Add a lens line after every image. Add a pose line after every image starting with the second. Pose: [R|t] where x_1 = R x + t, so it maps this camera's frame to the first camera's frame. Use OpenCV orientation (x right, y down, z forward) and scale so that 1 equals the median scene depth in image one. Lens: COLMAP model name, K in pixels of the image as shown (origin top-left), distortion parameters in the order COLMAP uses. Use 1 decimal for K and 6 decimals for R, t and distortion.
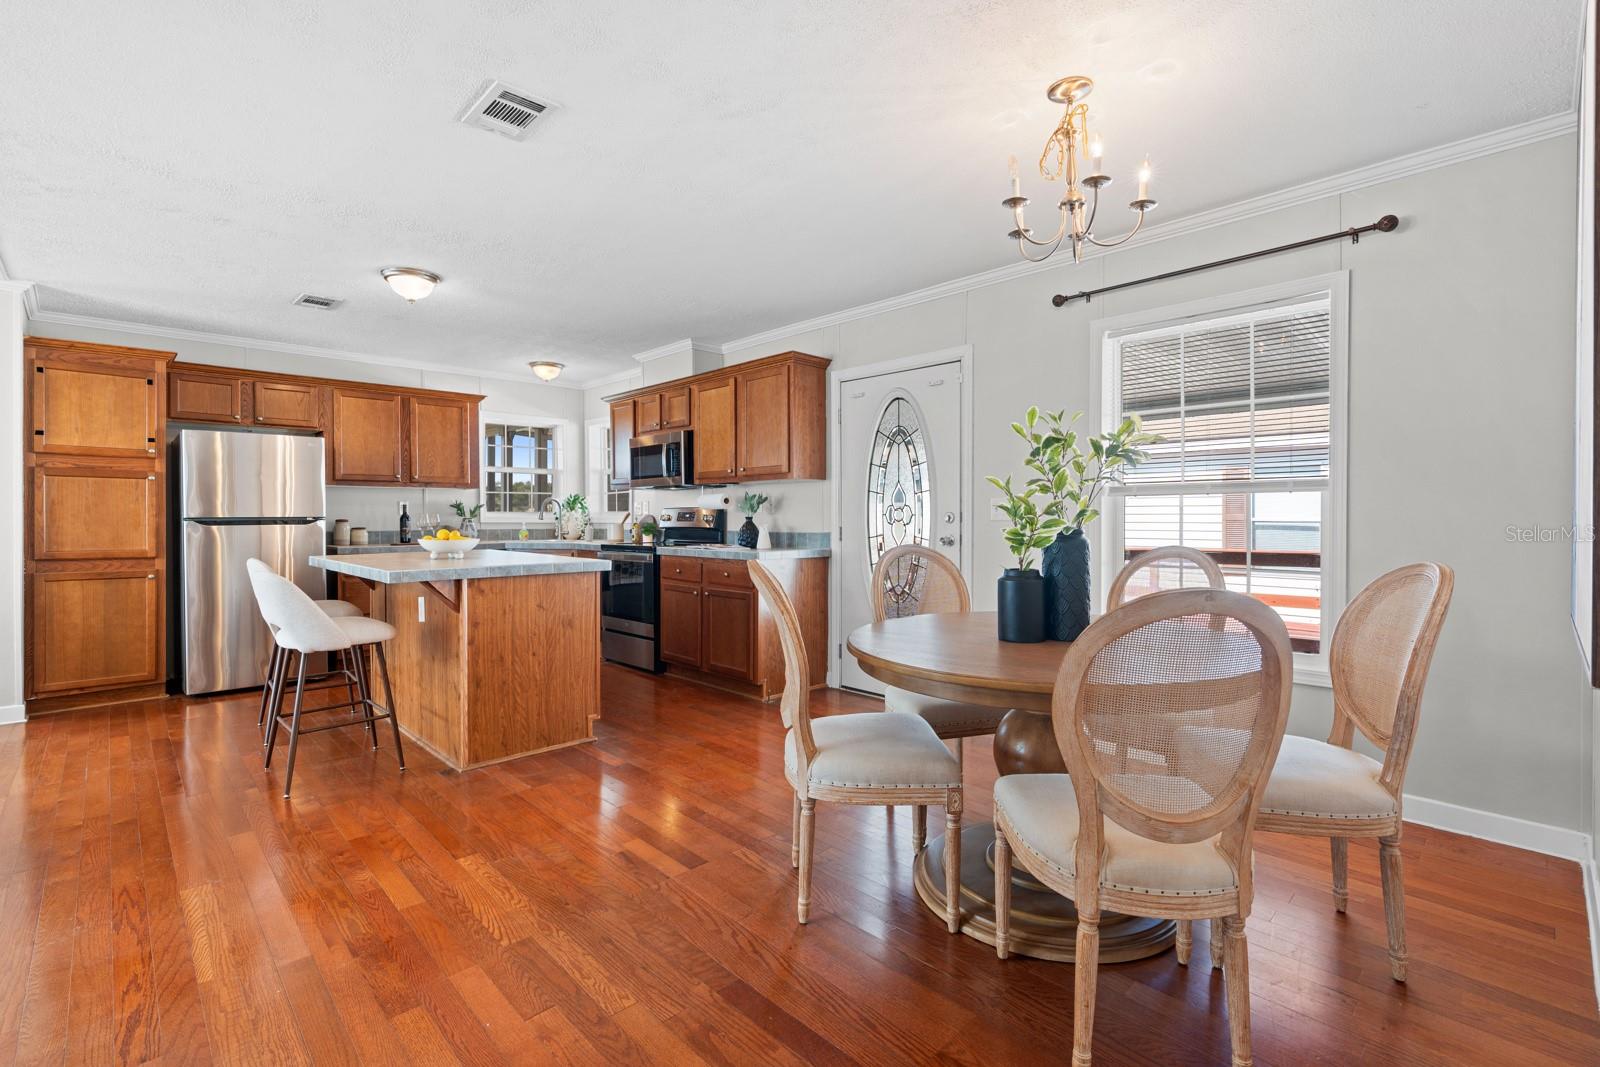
lens RADIAL K [[722.8, 0, 796.1], [0, 722.8, 519.9], [0, 0, 1]] dist [-0.001925, 0.000681]
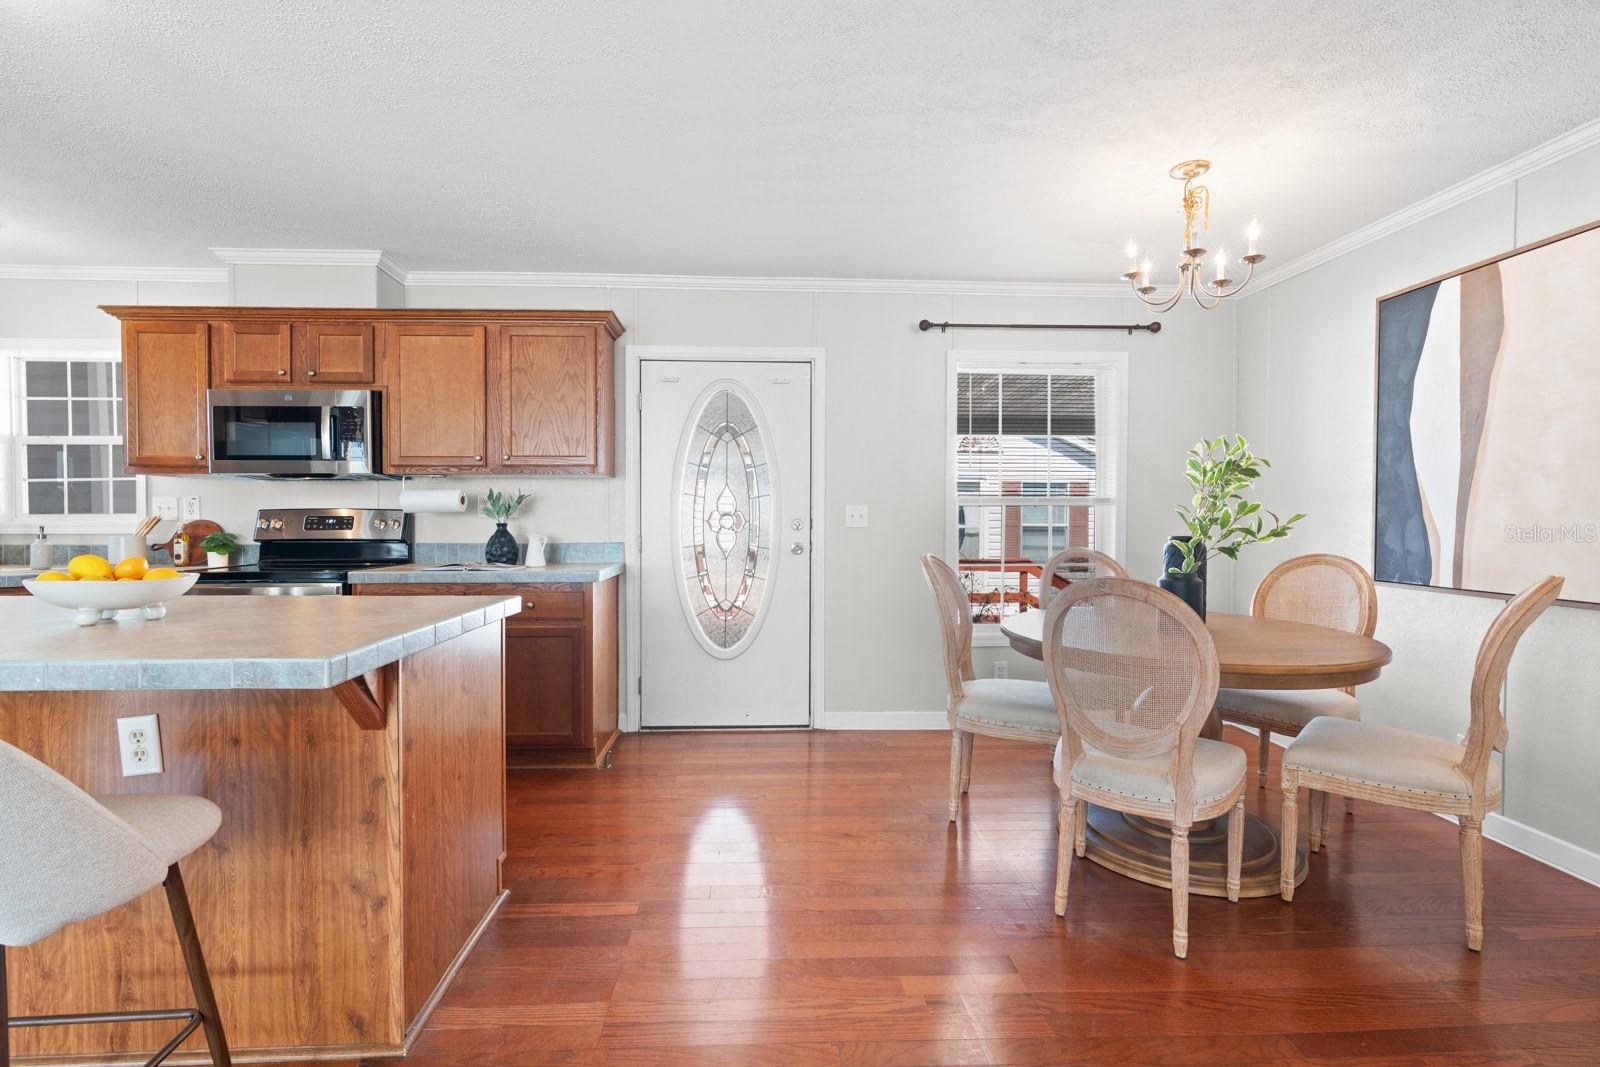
lens RADIAL K [[715.2, 0, 792.2], [0, 715.2, 530.0], [0, 0, 1]] dist [-0.010369, 0.003534]
pose [[0.657492, -0.009036, 0.753408, -0.460704], [0.001824, 0.999944, 0.010402, -0.005101], [-0.753460, -0.005465, 0.657471, 0.348564]]
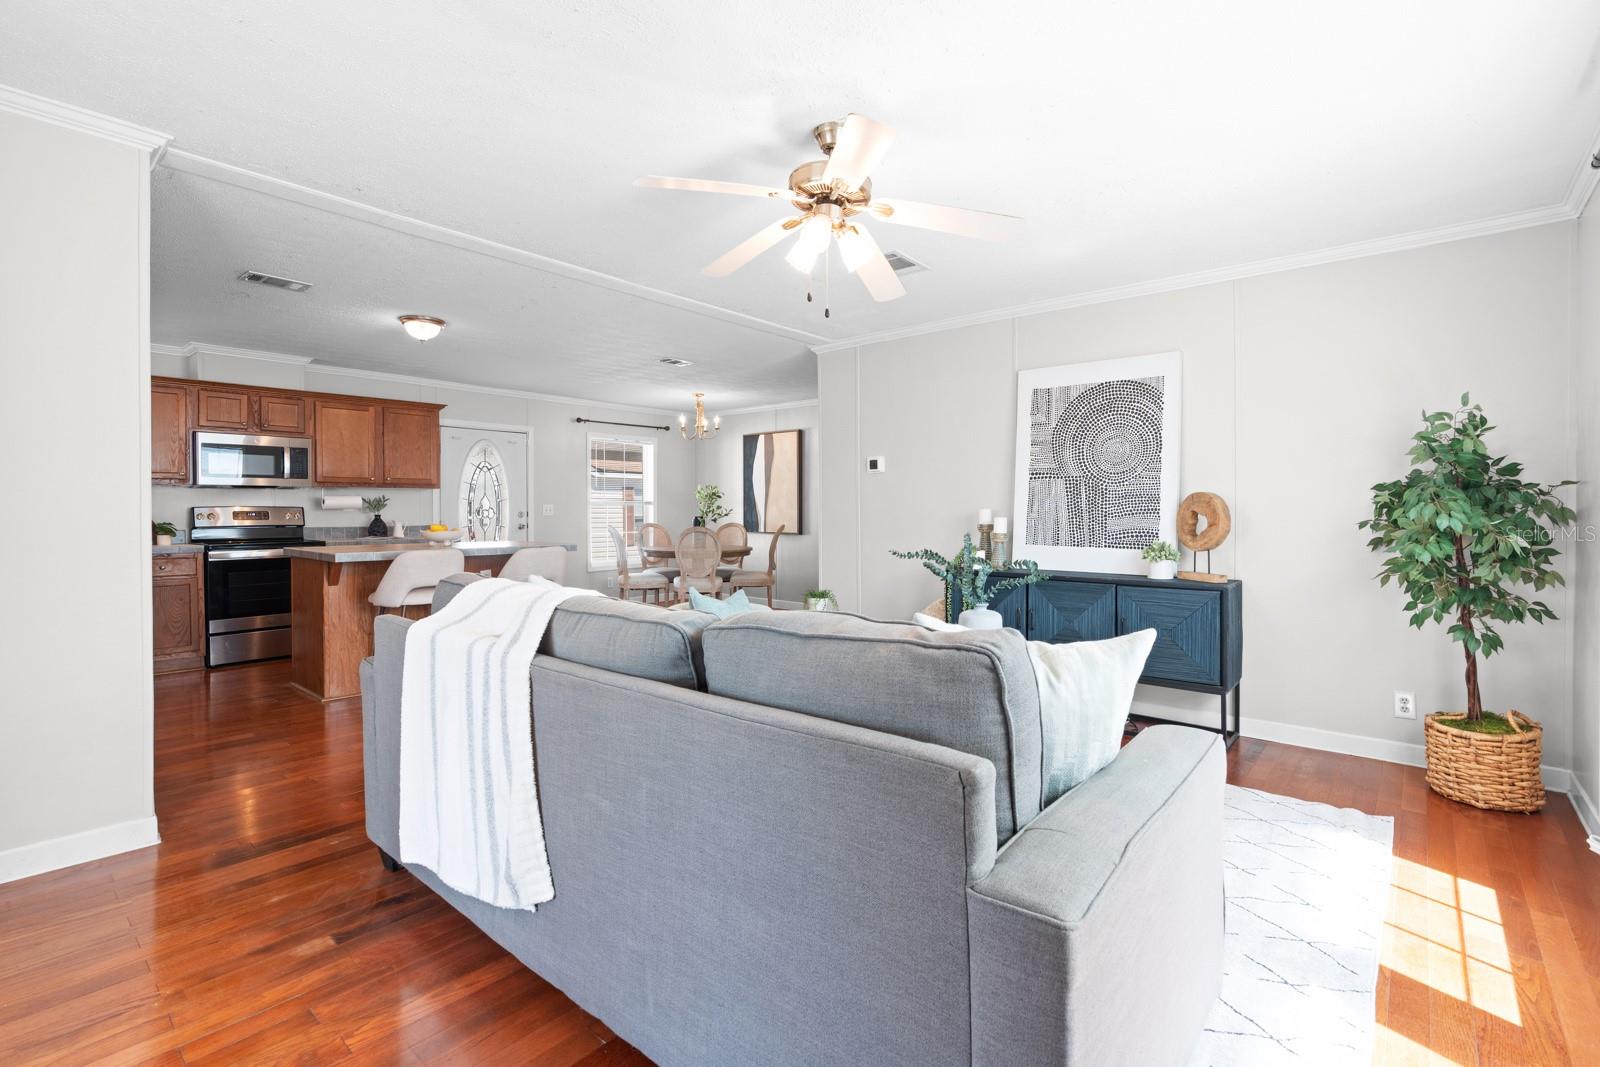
lens RADIAL K [[728.9, 0, 783.7], [0, 728.9, 509.6], [0, 0, 1]] dist [-0.003624, -0.000323]
pose [[-0.071594, 0.004754, 0.997423, -1.589817], [0.010511, 0.999937, -0.004011, -0.000752], [-0.997378, 0.010196, -0.071640, 0.408745]]
